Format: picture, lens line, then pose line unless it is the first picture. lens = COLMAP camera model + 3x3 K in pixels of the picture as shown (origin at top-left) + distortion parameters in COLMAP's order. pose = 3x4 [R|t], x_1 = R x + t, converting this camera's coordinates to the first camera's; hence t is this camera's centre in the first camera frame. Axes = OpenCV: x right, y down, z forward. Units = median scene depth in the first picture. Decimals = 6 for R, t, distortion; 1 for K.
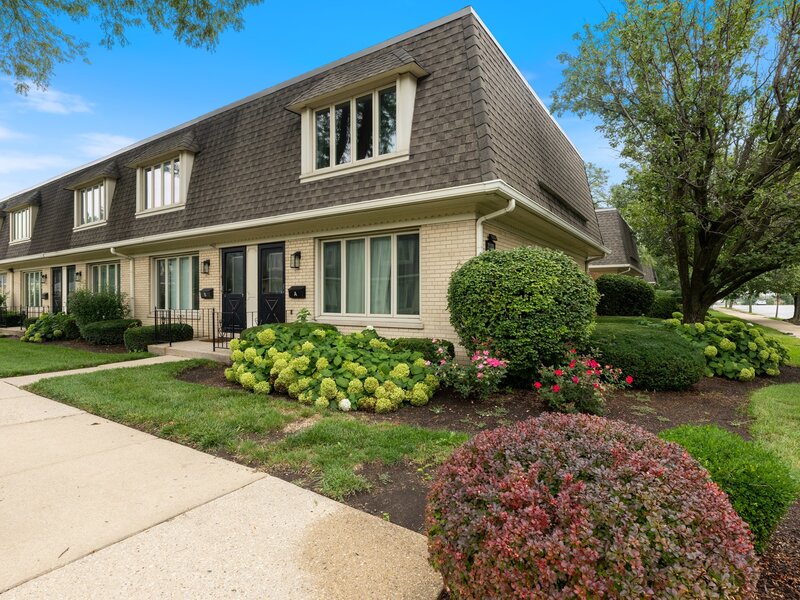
lens RADIAL K [[419.0, 0, 402.2], [0, 419.0, 297.6], [0, 0, 1]] dist [-0.005537, 0.000258]
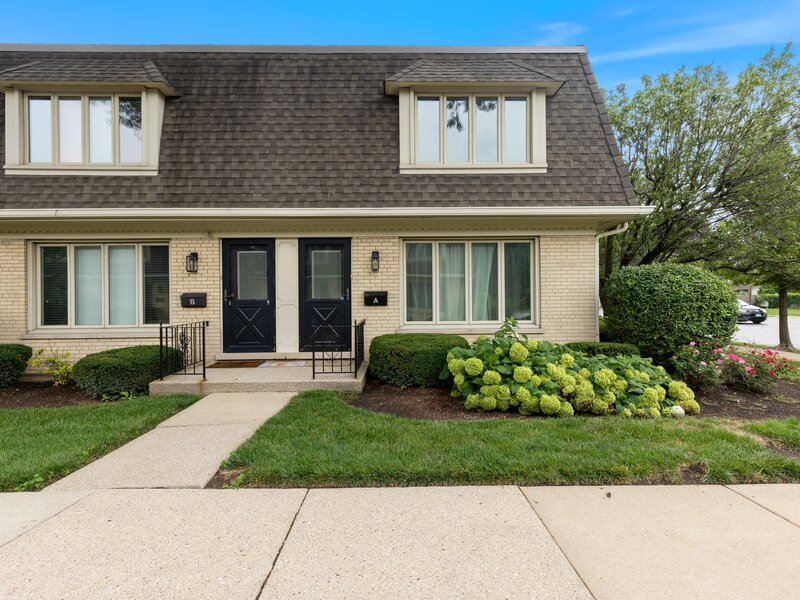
lens RADIAL K [[407.8, 0, 399.8], [0, 407.8, 303.7], [0, 0, 1]] dist [0.004690, -0.001116]
pose [[0.831664, -0.006277, 0.555244, -0.662943], [0.006411, 0.999978, 0.001702, -0.003801], [-0.555242, 0.002145, 0.831686, 0.272792]]
